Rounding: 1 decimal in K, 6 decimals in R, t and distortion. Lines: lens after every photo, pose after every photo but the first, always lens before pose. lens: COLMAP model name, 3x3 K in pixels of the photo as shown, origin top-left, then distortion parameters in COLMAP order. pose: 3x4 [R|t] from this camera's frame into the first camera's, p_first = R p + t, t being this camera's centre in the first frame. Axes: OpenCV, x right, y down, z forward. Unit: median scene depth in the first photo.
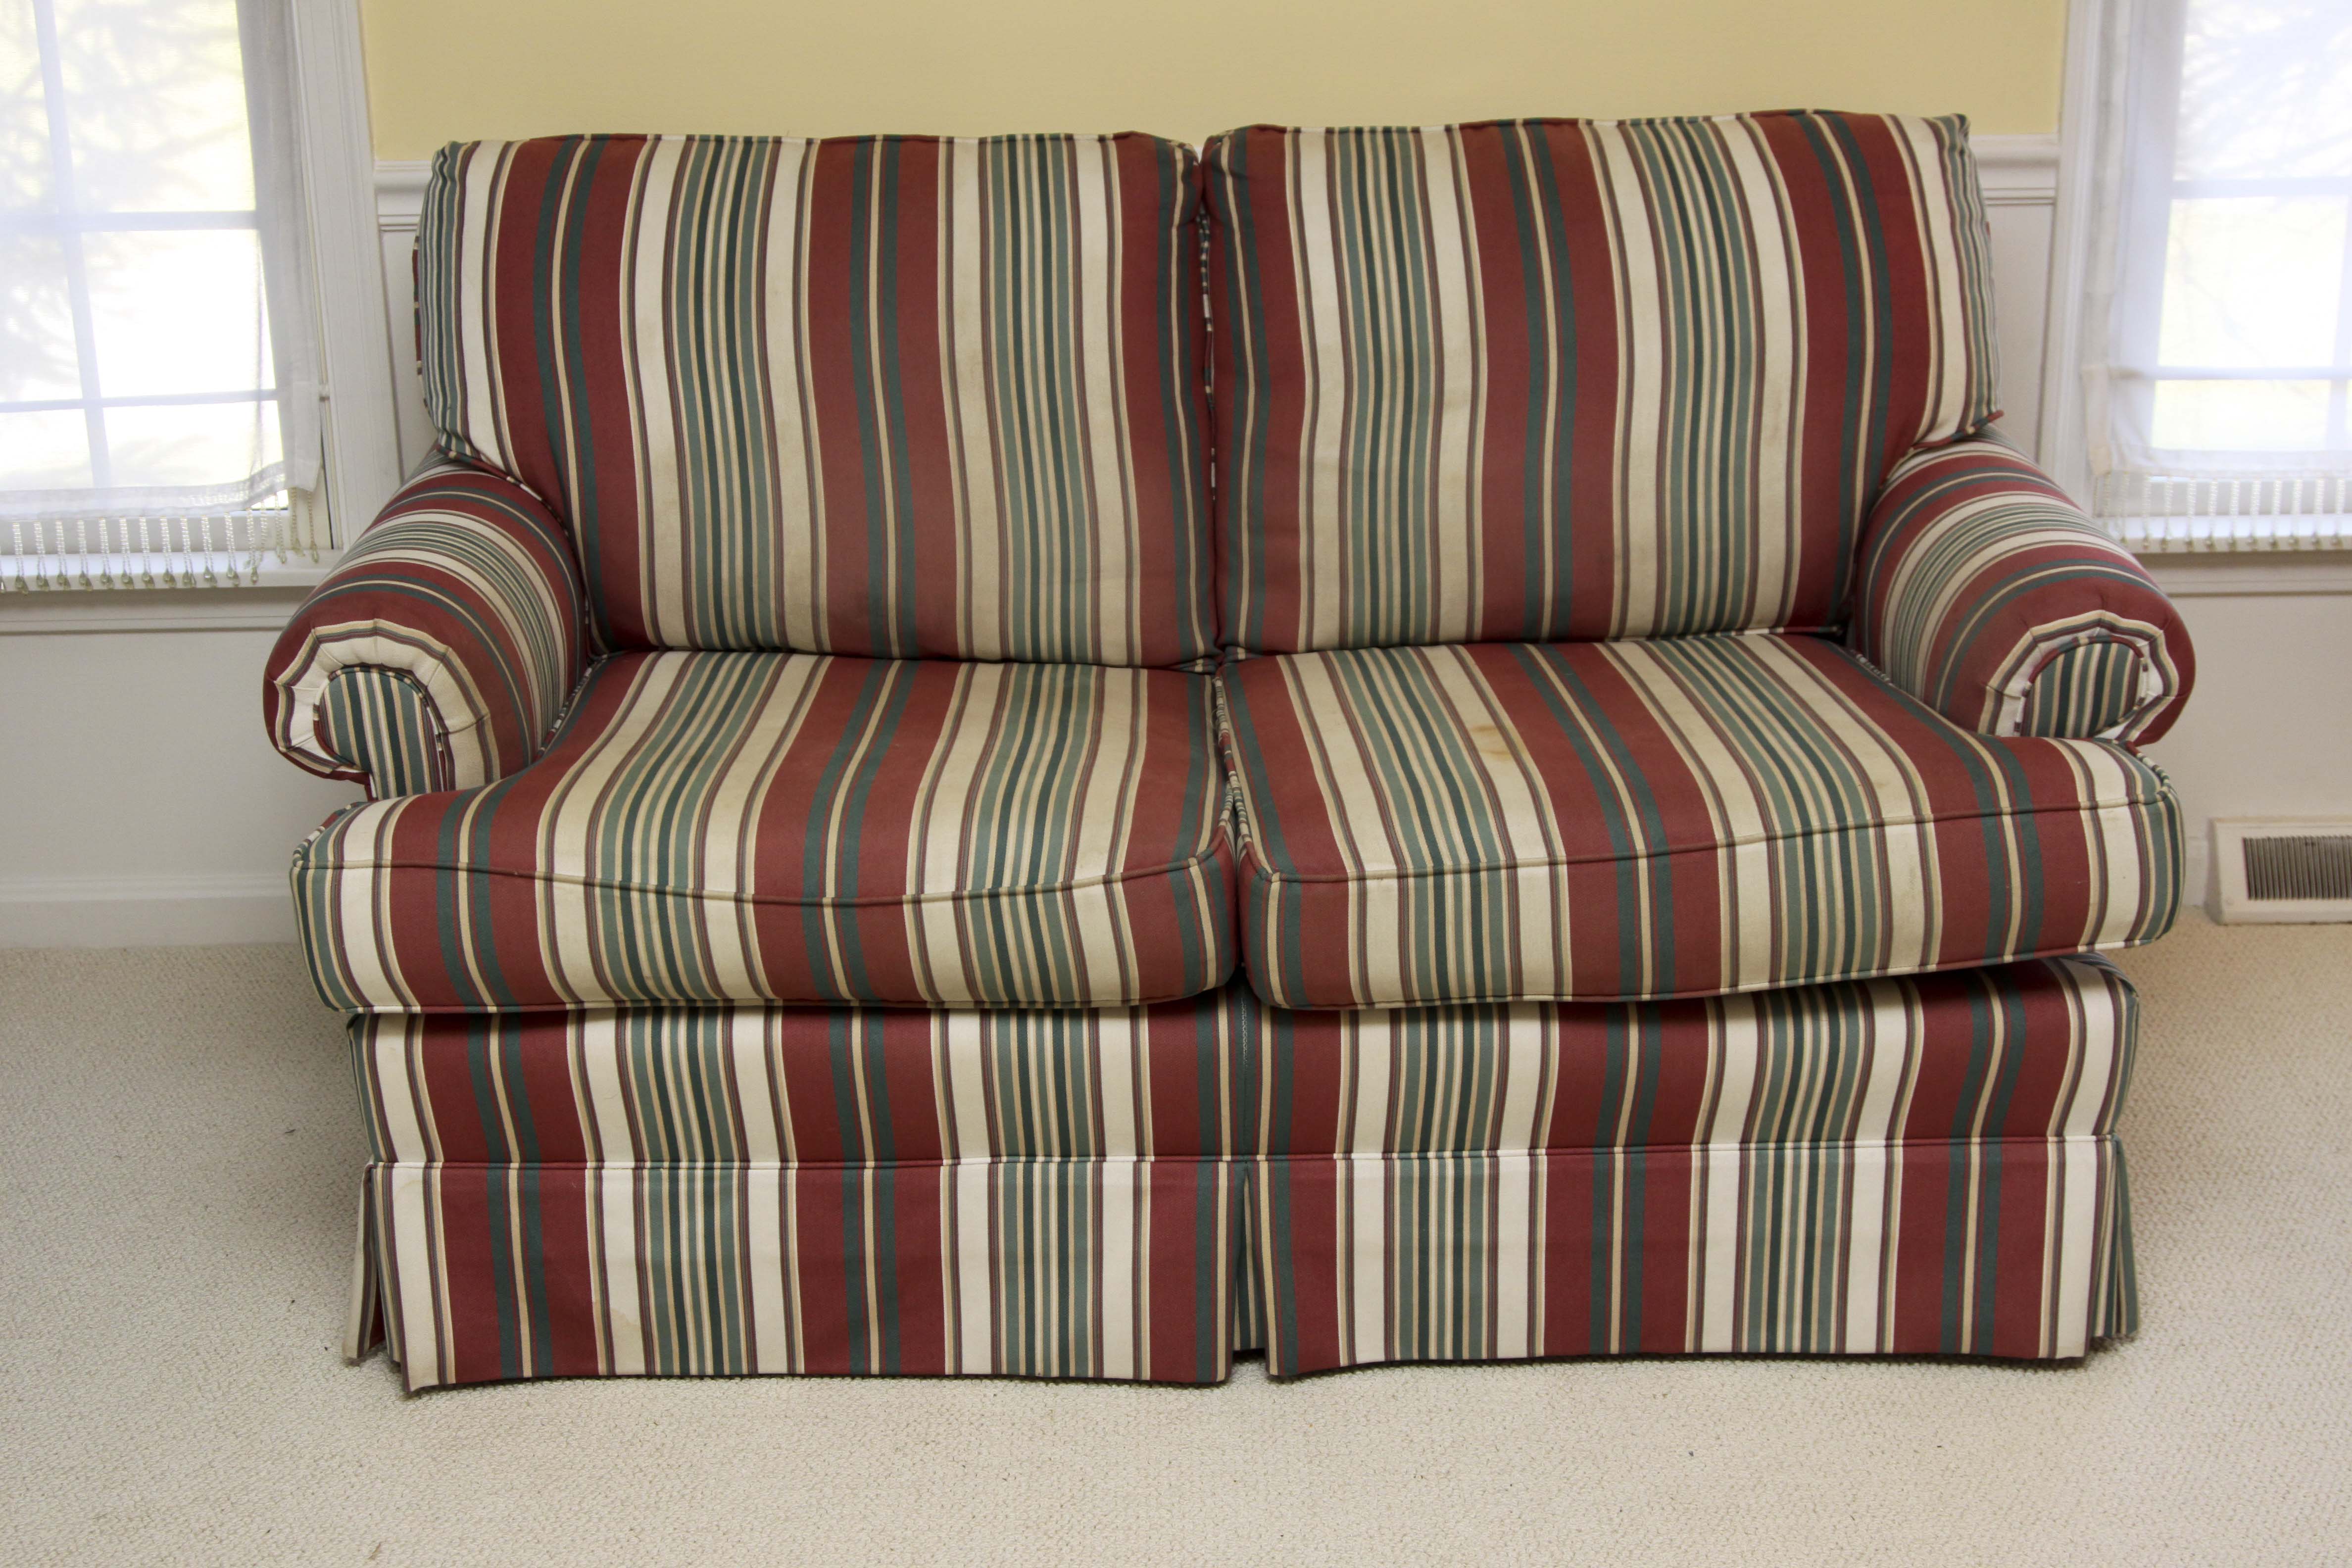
lens RADIAL K [[3414.3, 0, 1174.1], [0, 3414.3, 778.2], [0, 0, 1]] dist [-0.040322, 0.000000]
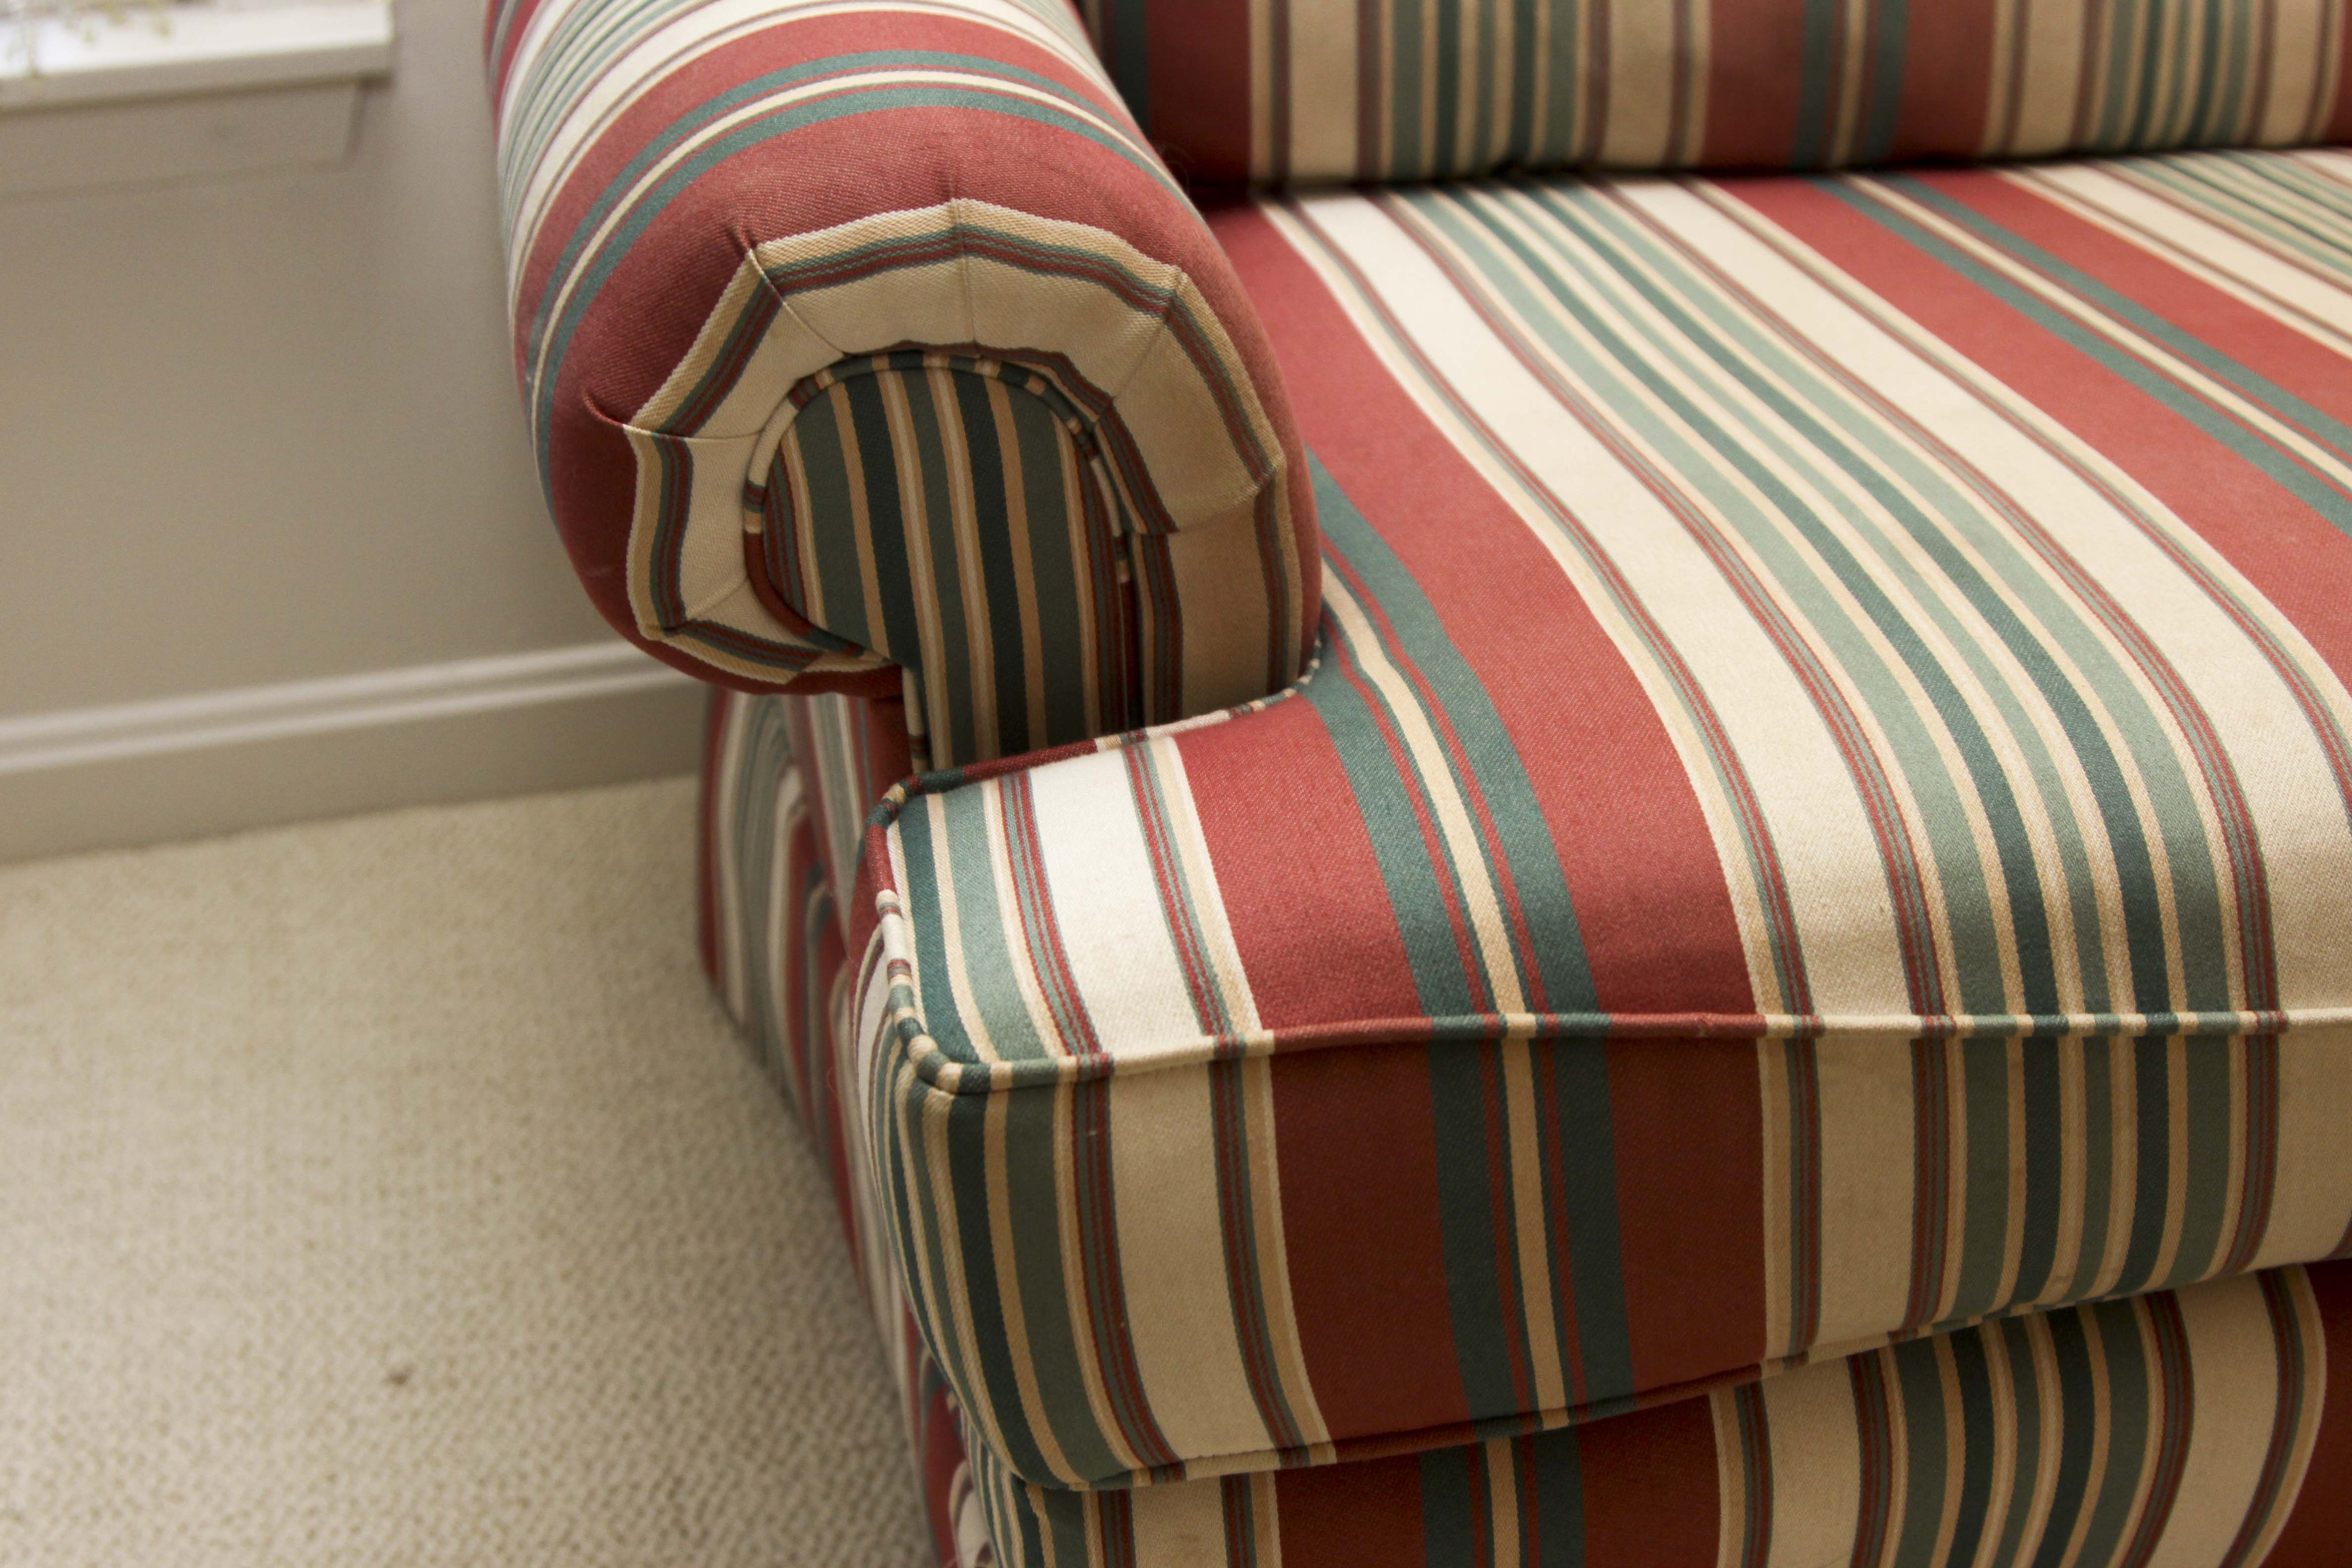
lens RADIAL K [[3414.3, 0, 1171.6], [0, 3414.3, 804.0], [0, 0, 1]] dist [-0.040322, 0.000000]
pose [[0.980168, -0.110991, 0.164168, -0.268401], [0.079482, 0.979067, 0.187379, -0.049067], [-0.181529, -0.170614, 0.968472, 0.676990]]
